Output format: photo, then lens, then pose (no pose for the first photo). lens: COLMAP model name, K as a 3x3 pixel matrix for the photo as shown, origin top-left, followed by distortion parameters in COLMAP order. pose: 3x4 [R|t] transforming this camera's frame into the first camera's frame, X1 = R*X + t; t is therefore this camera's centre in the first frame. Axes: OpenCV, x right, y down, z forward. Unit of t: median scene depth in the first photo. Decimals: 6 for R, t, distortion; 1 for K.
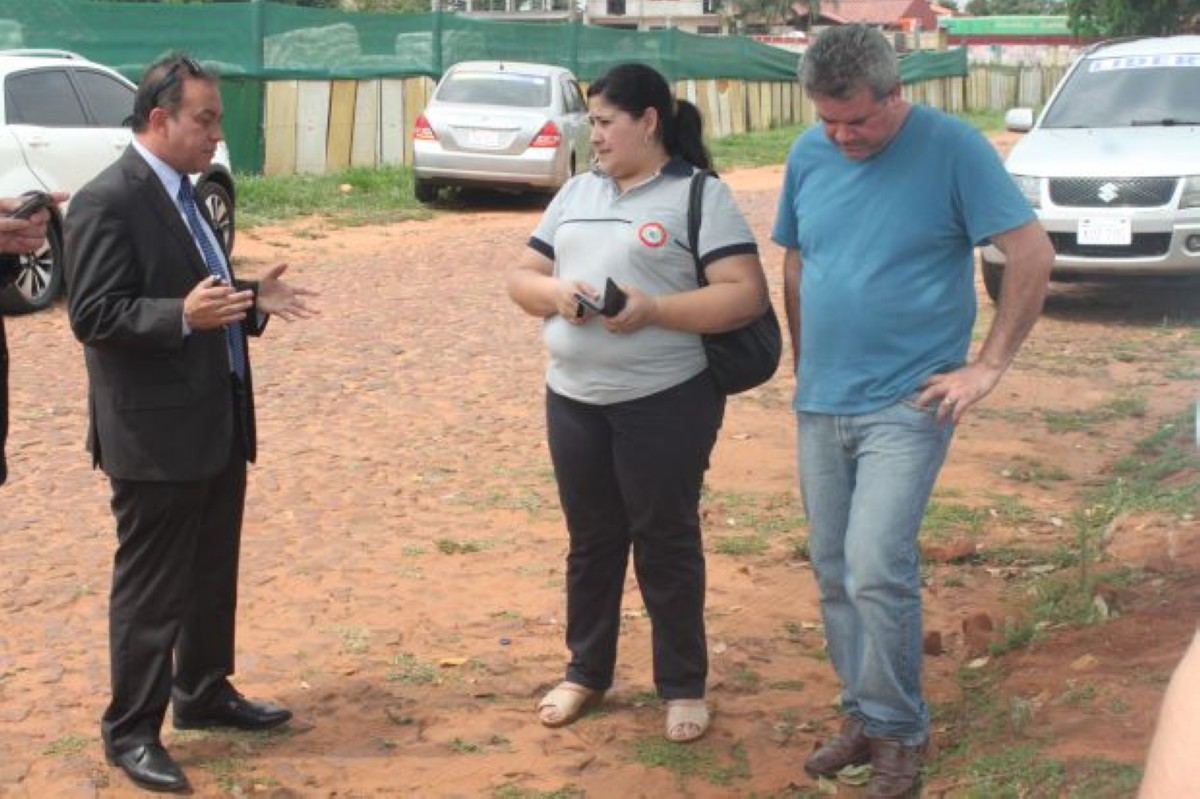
lens RADIAL K [[1937.1, 0, 600.0], [0, 1937.1, 399.5], [0, 0, 1]] dist [-0.014202, 0.095060]
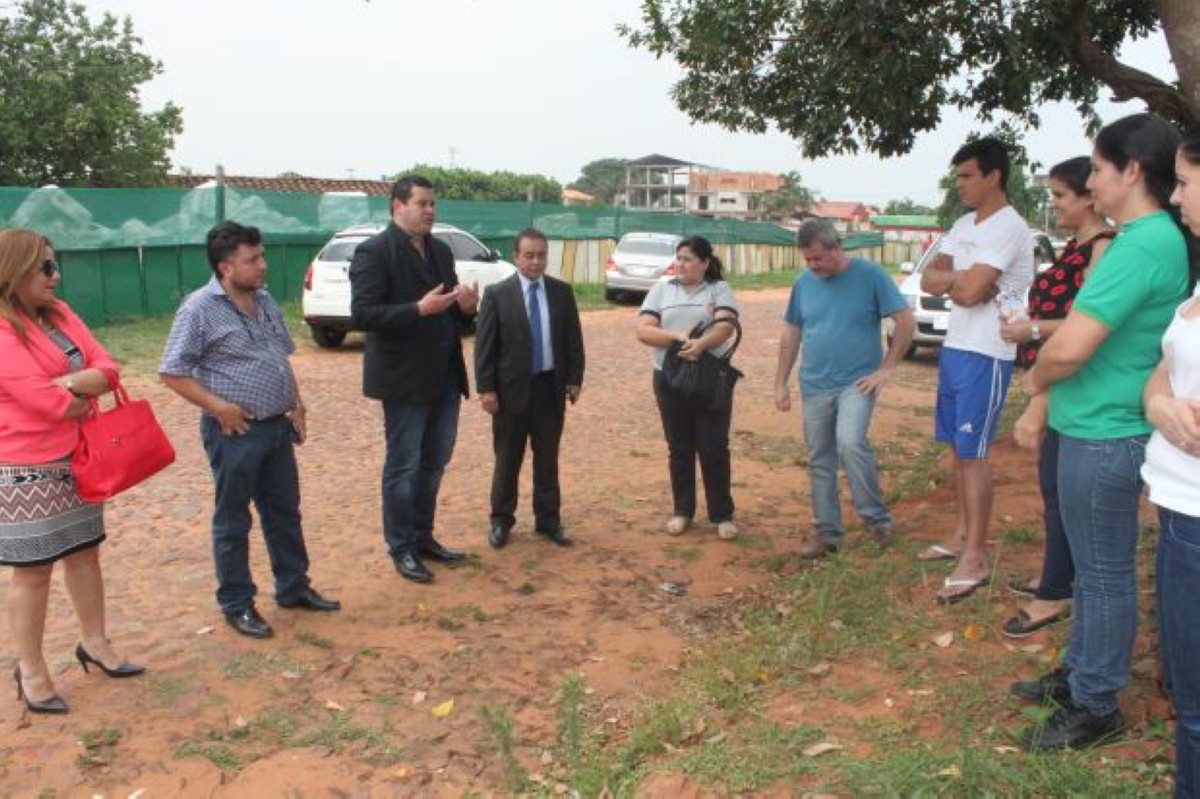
lens RADIAL K [[1014.5, 0, 600.0], [0, 1014.5, 399.5], [0, 0, 1]] dist [-0.162403, 0.148865]
pose [[0.995805, 0.032569, -0.085513, -0.019265], [-0.033305, 0.999419, -0.007192, 0.020802], [0.085229, 0.010010, 0.996311, -0.124791]]
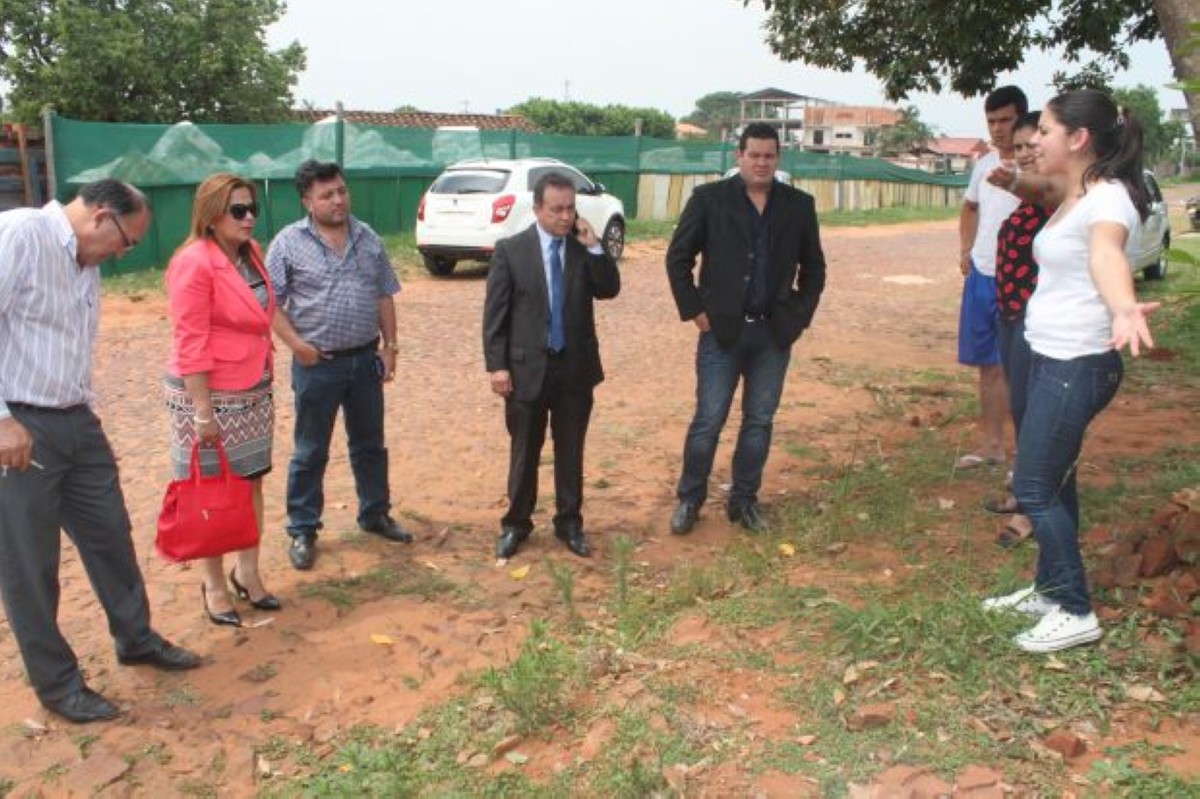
lens RADIAL K [[1014.5, 0, 600.0], [0, 1014.5, 399.5], [0, 0, 1]] dist [-0.162403, 0.148865]
pose [[0.979508, 0.064428, -0.190822, 0.017857], [-0.053573, 0.996668, 0.061509, 0.032143], [0.194149, -0.050026, 0.979696, -0.203865]]
